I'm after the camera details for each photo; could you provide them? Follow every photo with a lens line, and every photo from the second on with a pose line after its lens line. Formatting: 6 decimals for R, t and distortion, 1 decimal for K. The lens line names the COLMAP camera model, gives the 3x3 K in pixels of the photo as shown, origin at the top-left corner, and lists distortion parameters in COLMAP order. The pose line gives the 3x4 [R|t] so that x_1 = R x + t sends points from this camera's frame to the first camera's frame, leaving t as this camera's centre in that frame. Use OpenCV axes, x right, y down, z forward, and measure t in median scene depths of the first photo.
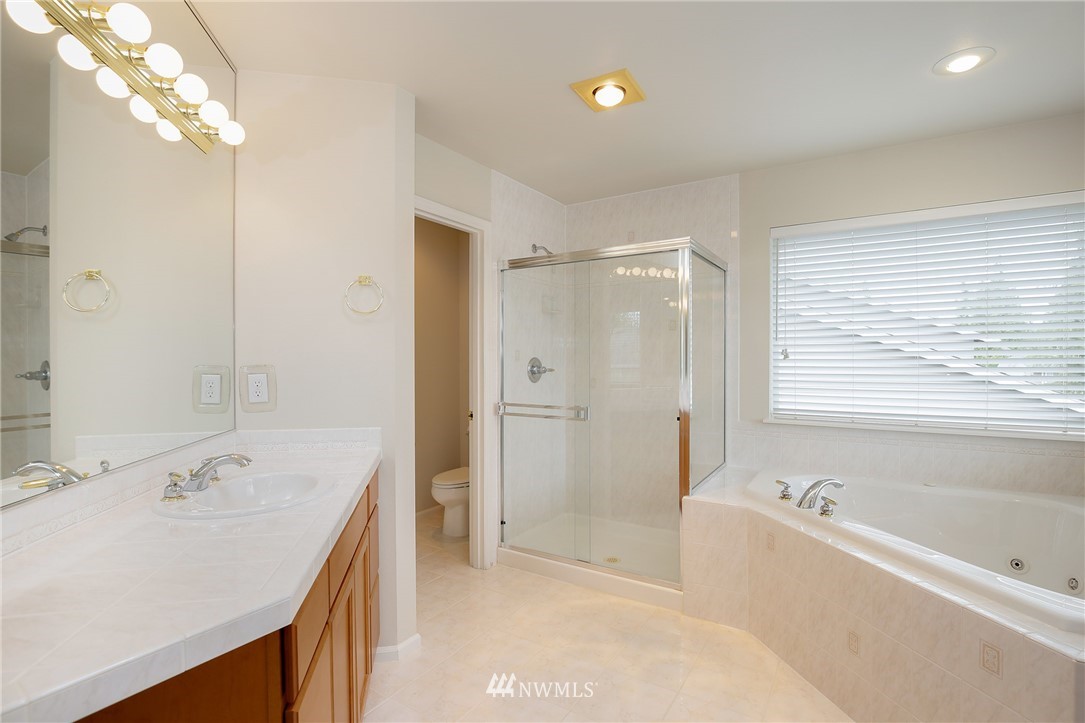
lens RADIAL K [[522.0, 0, 560.0], [0, 522.0, 358.9], [0, 0, 1]] dist [-0.003243, -0.000035]
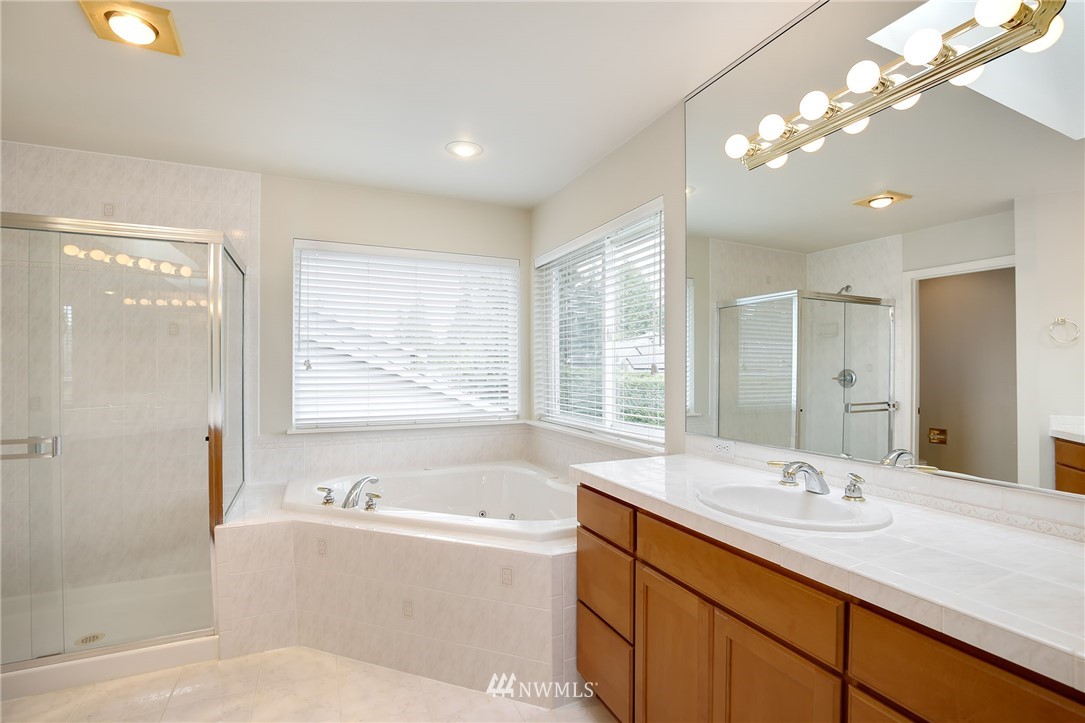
lens RADIAL K [[504.2, 0, 557.4], [0, 504.2, 365.8], [0, 0, 1]] dist [-0.013763, 0.000066]
pose [[0.554398, 0.007457, 0.832218, -0.144932], [-0.000182, 0.999961, -0.008838, 0.001490], [-0.832252, 0.004748, 0.554378, 0.057192]]
